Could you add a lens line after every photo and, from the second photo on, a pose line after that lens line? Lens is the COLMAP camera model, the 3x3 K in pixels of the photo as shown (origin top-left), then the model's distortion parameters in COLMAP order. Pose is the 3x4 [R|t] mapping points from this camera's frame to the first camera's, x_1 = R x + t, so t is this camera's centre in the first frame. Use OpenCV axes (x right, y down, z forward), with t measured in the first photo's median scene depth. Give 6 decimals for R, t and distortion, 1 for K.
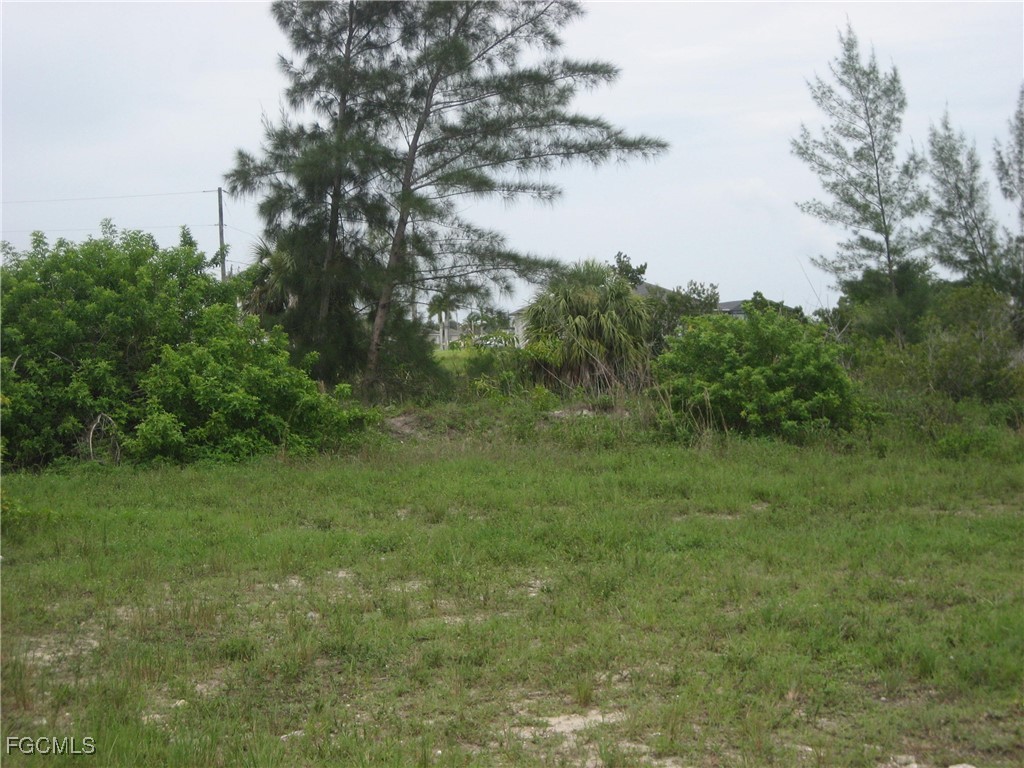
lens RADIAL K [[1778.2, 0, 512.0], [0, 1778.2, 384.0], [0, 0, 1]] dist [-0.121600, 0.148944]
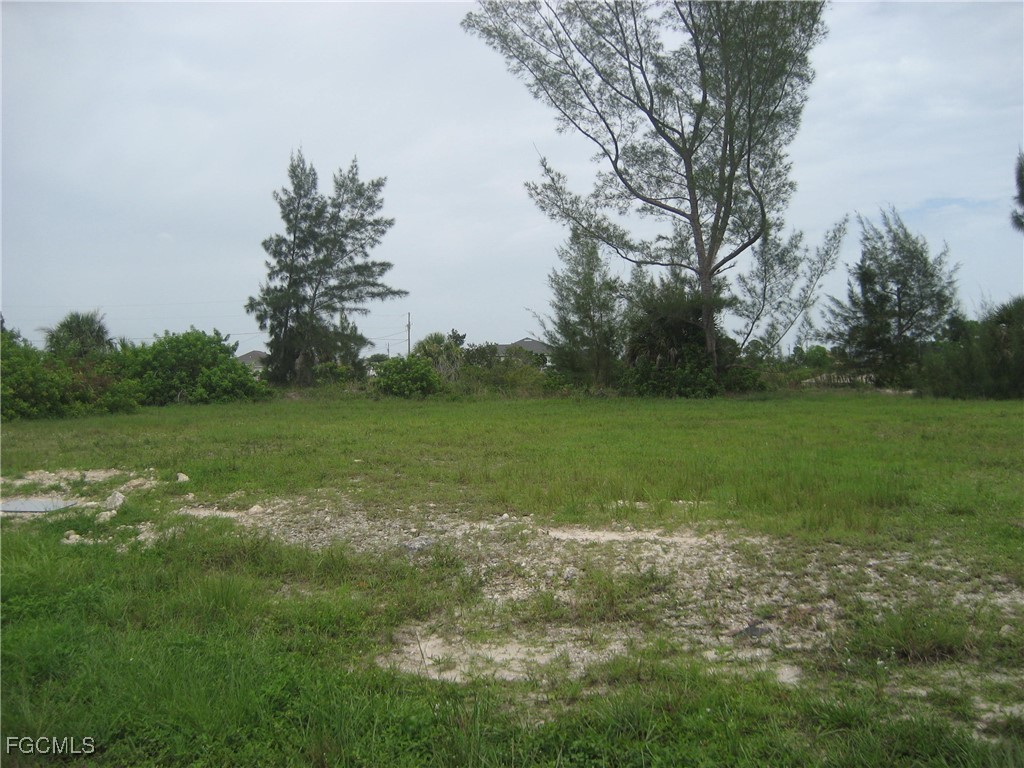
lens RADIAL K [[1063.5, 0, 507.0], [0, 1063.5, 389.1], [0, 0, 1]] dist [-0.147982, 0.196634]
pose [[0.999871, -0.003464, -0.015707, 0.260938], [0.003324, 0.999955, -0.008916, 0.024849], [0.015737, 0.008862, 0.999837, -0.597557]]
